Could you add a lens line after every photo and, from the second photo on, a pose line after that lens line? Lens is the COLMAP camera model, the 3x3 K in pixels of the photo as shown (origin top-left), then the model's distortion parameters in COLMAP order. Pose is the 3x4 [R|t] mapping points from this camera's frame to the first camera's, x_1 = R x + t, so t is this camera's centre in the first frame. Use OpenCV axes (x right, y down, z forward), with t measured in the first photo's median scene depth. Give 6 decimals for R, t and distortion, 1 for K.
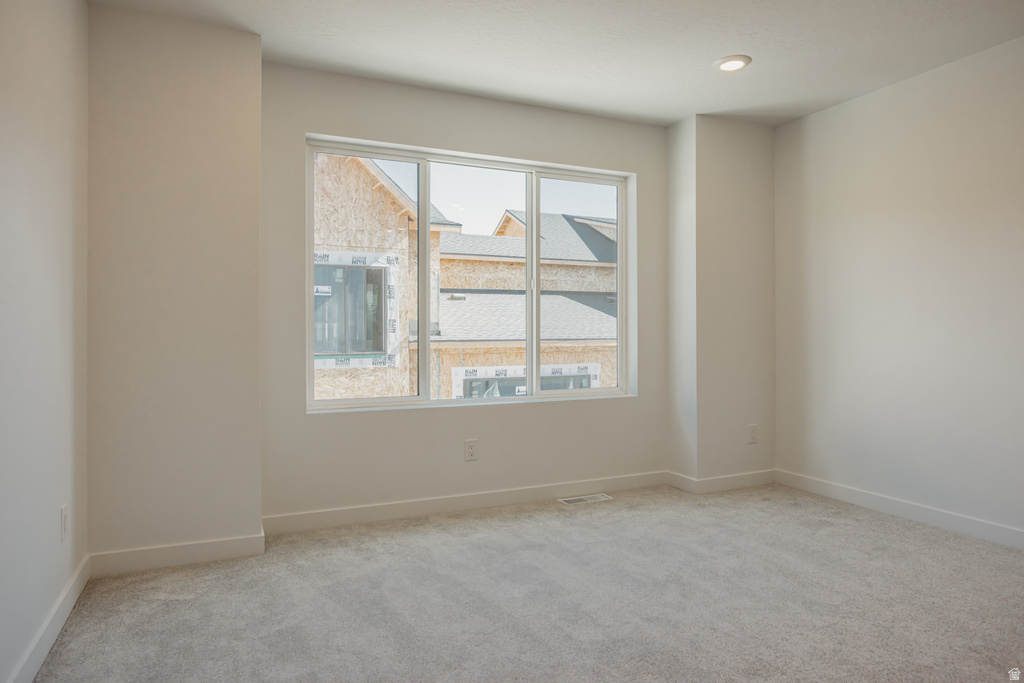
lens RADIAL K [[639.1, 0, 512.0], [0, 639.1, 341.5], [0, 0, 1]] dist [0.002400, -0.000514]
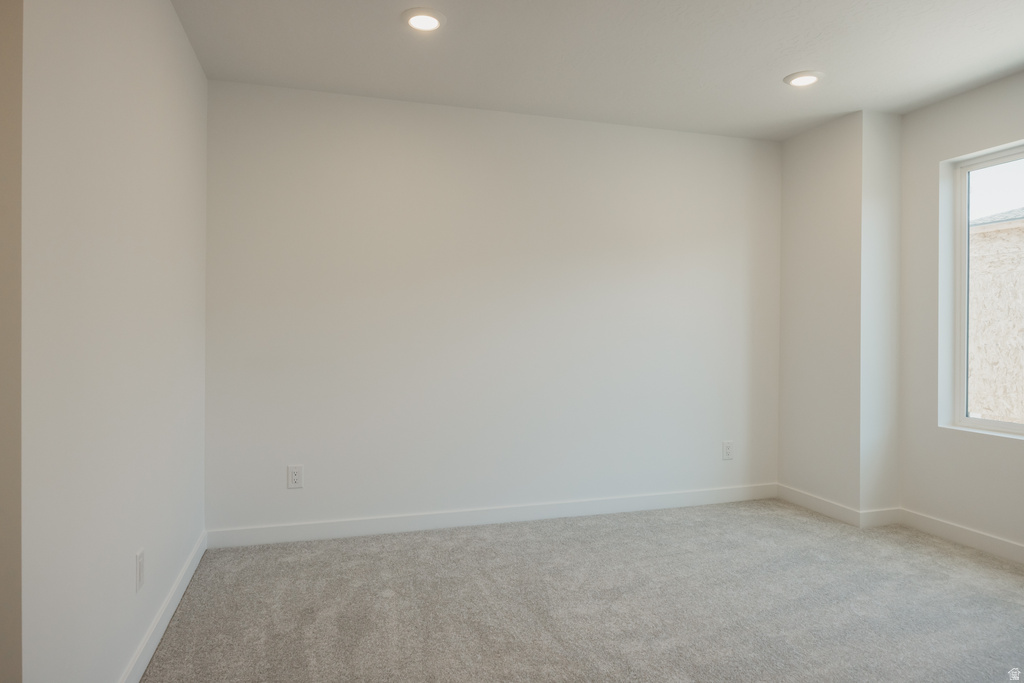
lens RADIAL K [[639.1, 0, 512.0], [0, 639.1, 341.5], [0, 0, 1]] dist [0.002400, -0.000514]
pose [[-0.133672, 0.010393, -0.990971, 0.888185], [-0.024769, 0.999598, 0.013825, -0.024118], [0.990716, 0.026393, -0.133360, 0.482278]]
